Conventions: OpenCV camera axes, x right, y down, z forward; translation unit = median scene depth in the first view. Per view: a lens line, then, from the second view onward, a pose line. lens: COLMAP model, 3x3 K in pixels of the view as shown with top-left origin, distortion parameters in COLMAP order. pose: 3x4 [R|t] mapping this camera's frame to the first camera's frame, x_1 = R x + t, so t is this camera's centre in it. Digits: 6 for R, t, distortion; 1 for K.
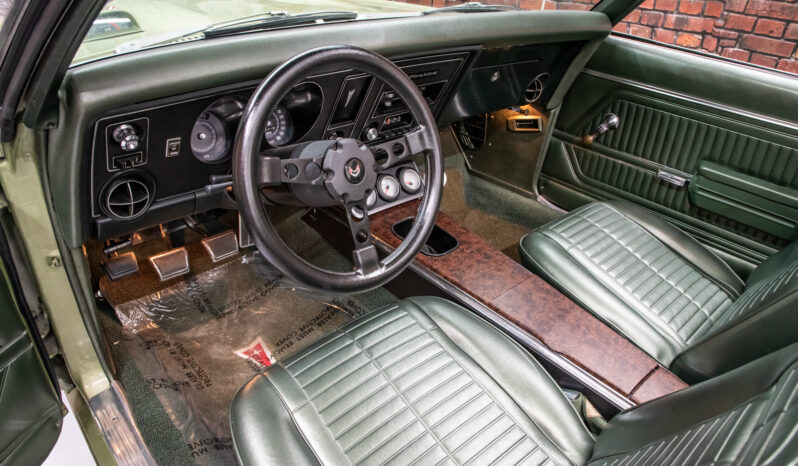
lens RADIAL K [[539.4, 0, 399.0], [0, 539.4, 233.0], [0, 0, 1]] dist [-0.078815, 0.033361]
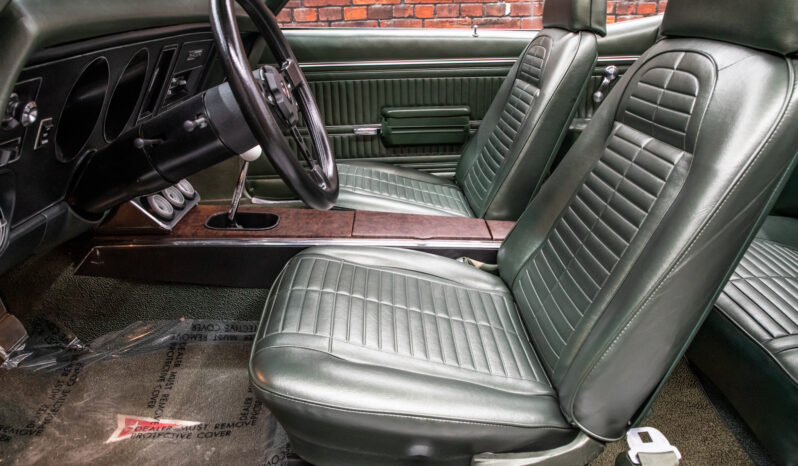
lens RADIAL K [[568.6, 0, 399.0], [0, 568.6, 233.0], [0, 0, 1]] dist [-0.088169, 0.000222]
pose [[0.640606, -0.332896, 0.691957, -0.494447], [0.432989, 0.900812, 0.032518, 0.115865], [-0.634148, 0.278779, 0.721206, 0.114194]]
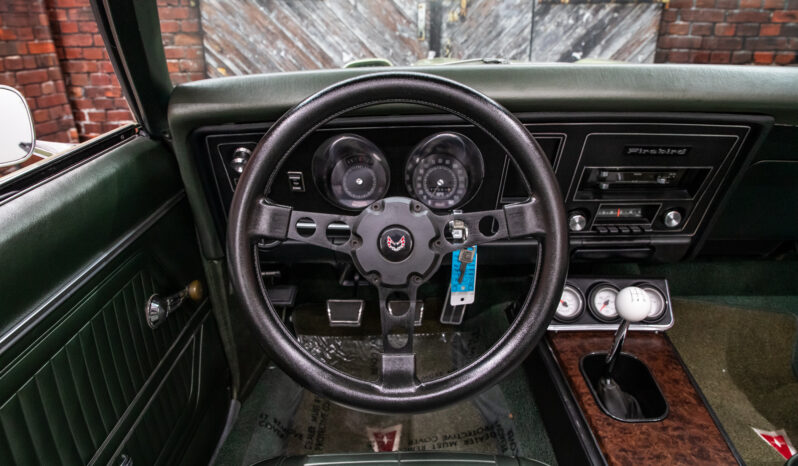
lens RADIAL K [[539.4, 0, 399.0], [0, 539.4, 233.0], [0, 0, 1]] dist [-0.078815, 0.033361]
pose [[0.730268, 0.203231, -0.652231, 0.248071], [-0.304952, 0.951303, -0.045018, -0.062801], [0.611320, 0.231774, 0.756682, 0.297071]]
